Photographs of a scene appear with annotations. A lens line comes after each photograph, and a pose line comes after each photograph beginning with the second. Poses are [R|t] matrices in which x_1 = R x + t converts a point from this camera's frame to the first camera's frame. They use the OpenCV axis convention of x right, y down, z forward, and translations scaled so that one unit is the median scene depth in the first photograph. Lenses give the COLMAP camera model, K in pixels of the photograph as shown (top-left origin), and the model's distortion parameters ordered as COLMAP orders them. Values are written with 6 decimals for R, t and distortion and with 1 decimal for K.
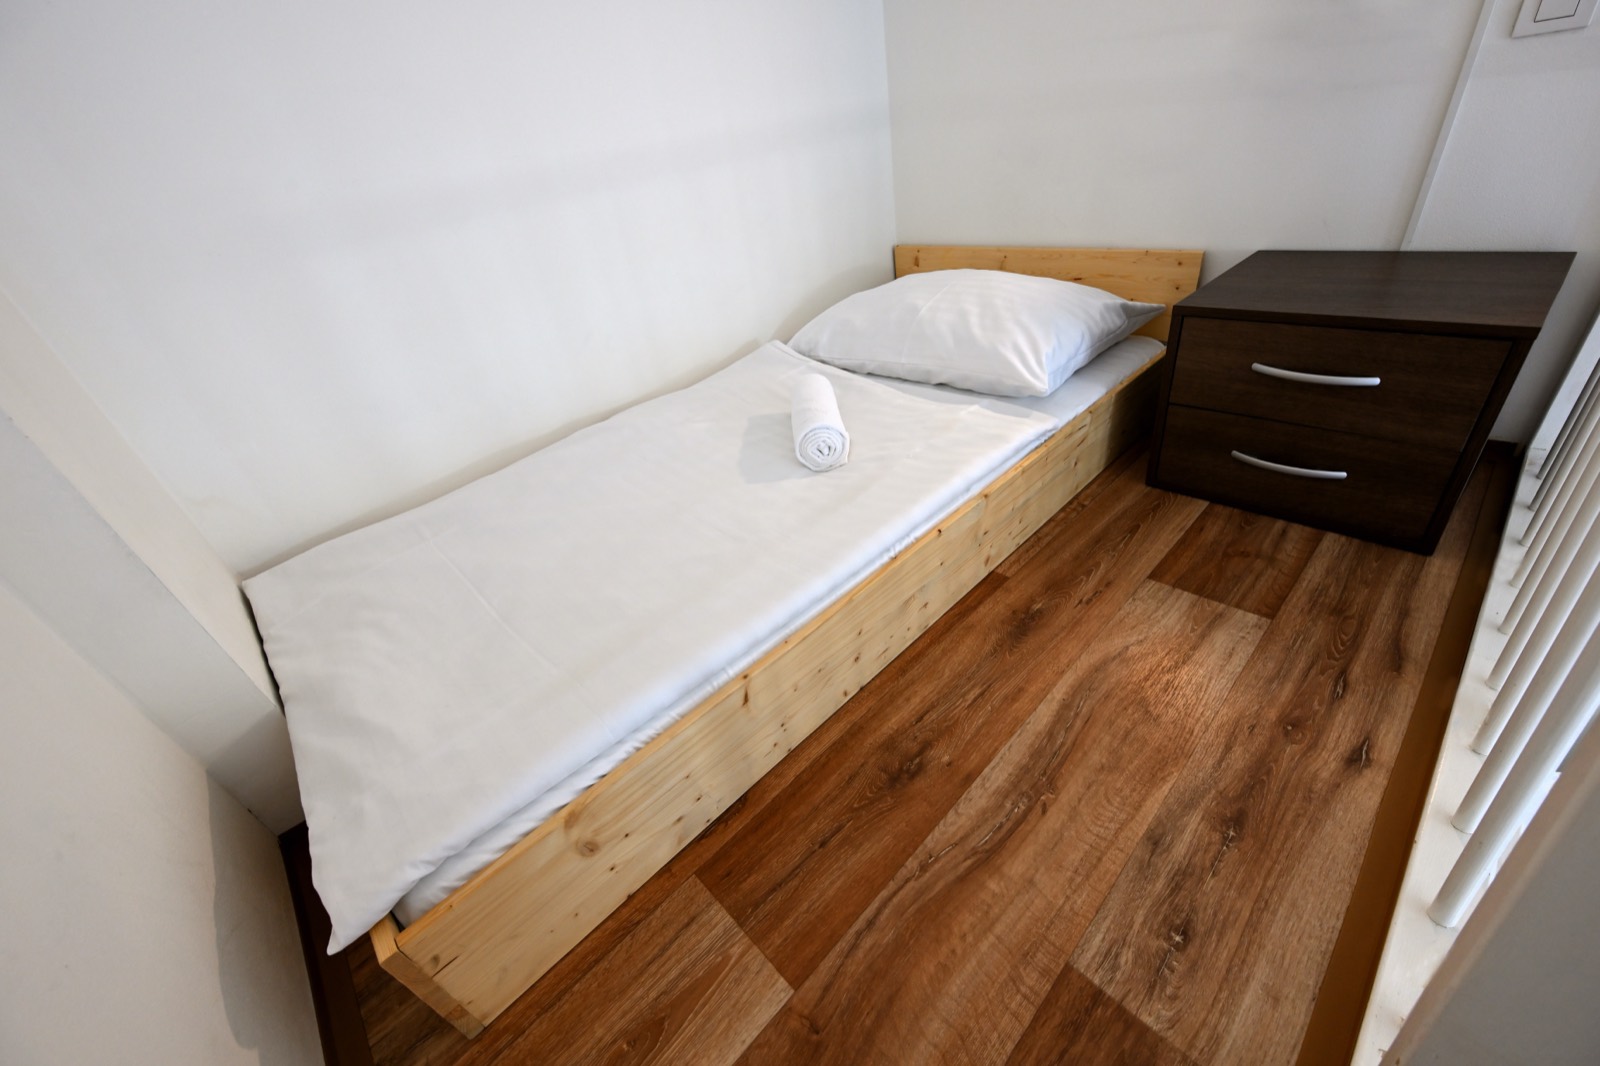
lens RADIAL K [[625.6, 0, 802.3], [0, 625.6, 538.0], [0, 0, 1]] dist [-0.001203, 0.000406]
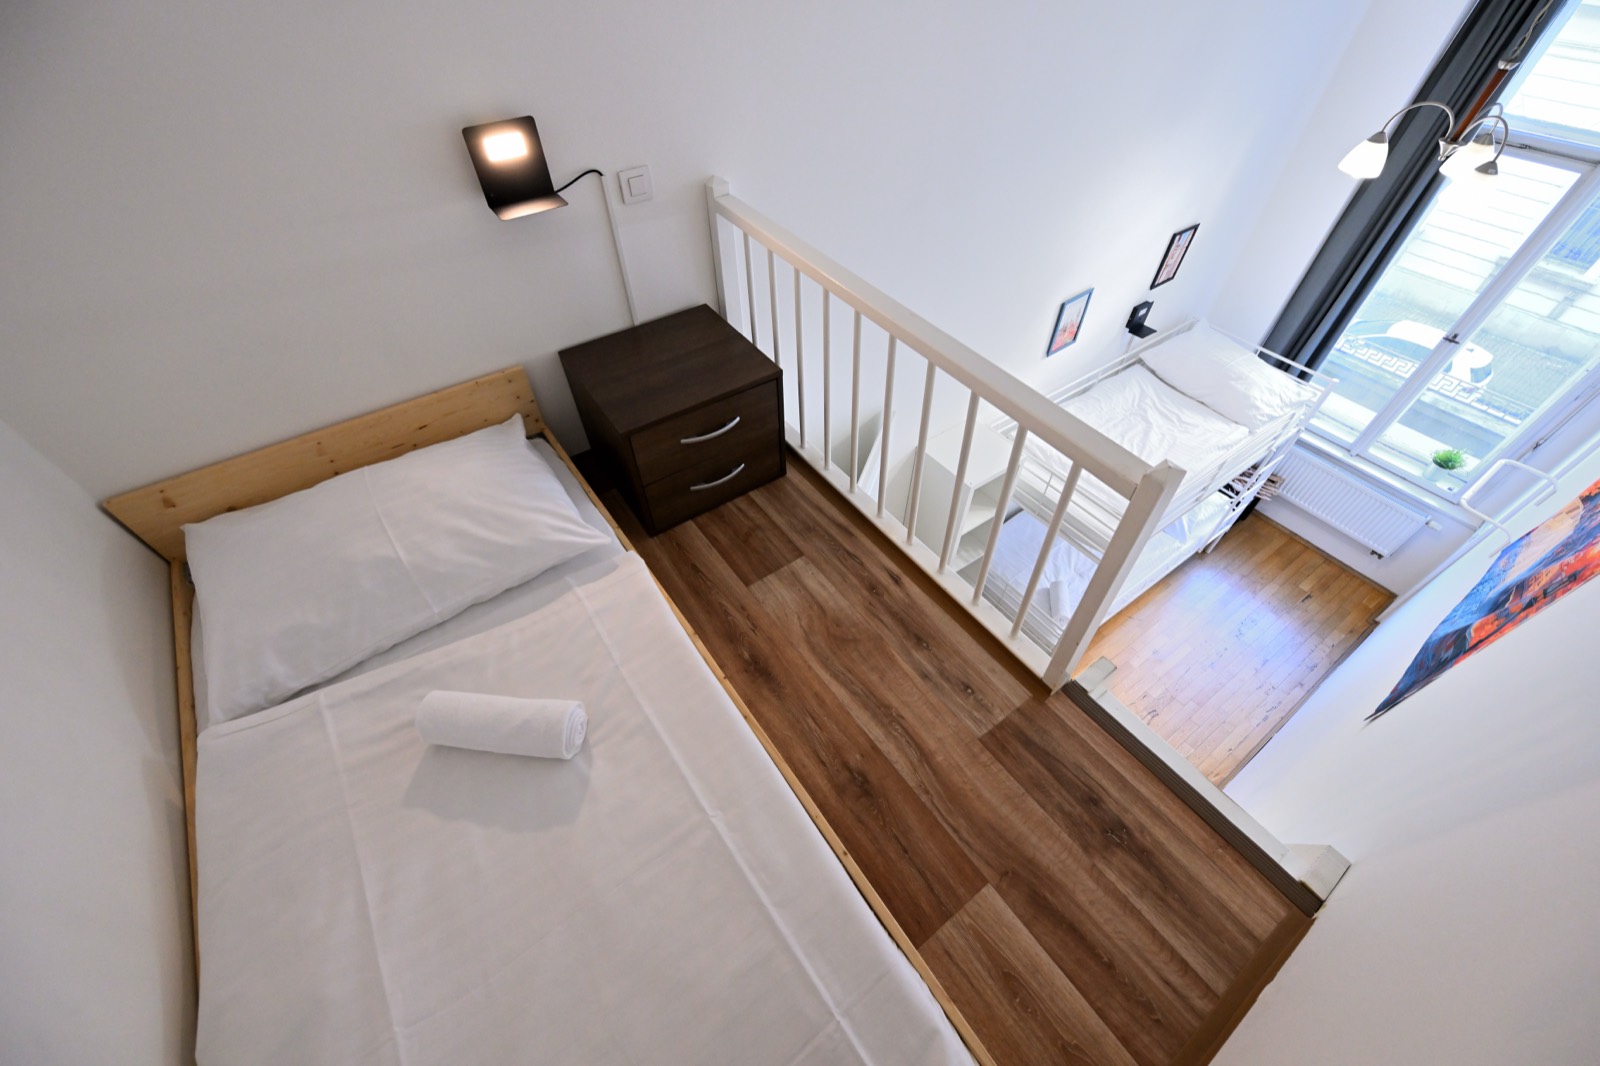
lens RADIAL K [[625.6, 0, 802.3], [0, 625.6, 538.0], [0, 0, 1]] dist [-0.001203, 0.000406]
pose [[0.137494, -0.633537, 0.761397, -0.660382], [0.526872, 0.697706, 0.485399, -0.897612], [-0.838750, 0.334420, 0.429723, 0.274163]]
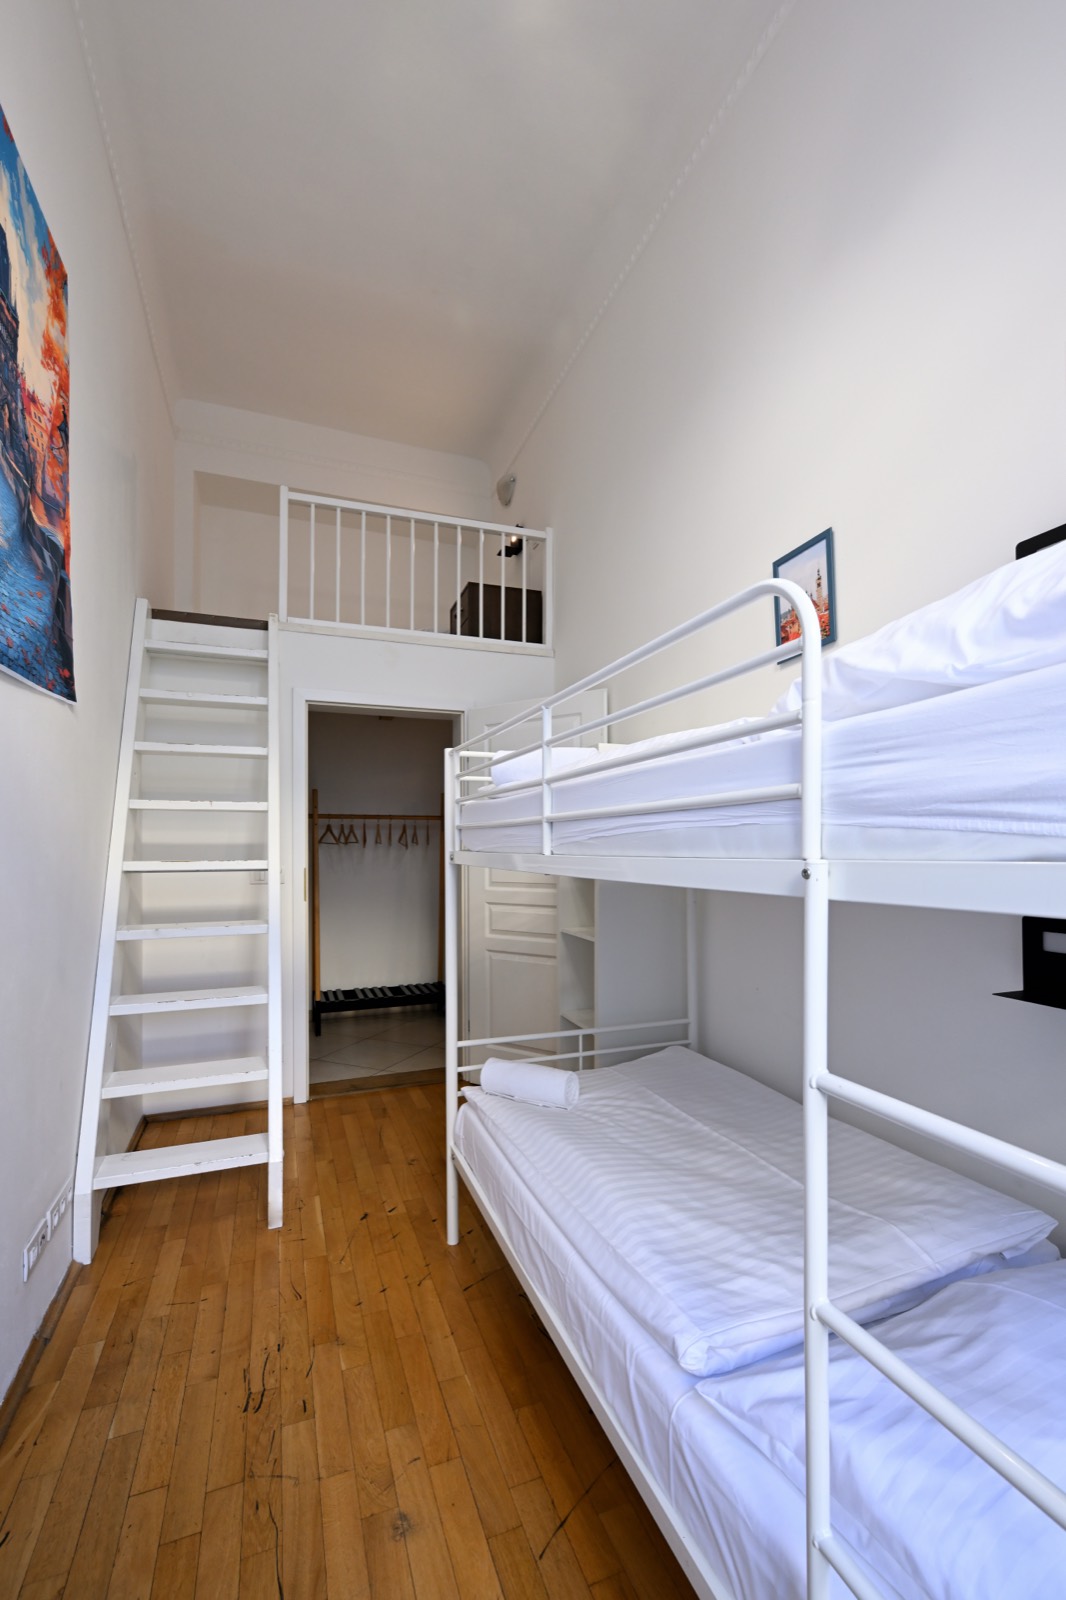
lens RADIAL K [[686.6, 0, 535.5], [0, 686.6, 841.3], [0, 0, 1]] dist [-0.000530, 0.000173]
pose [[0.912376, 0.149398, -0.381118, 3.588919], [-0.327371, 0.825248, -0.460211, 3.043131], [0.245763, 0.544652, 0.801845, -1.575407]]
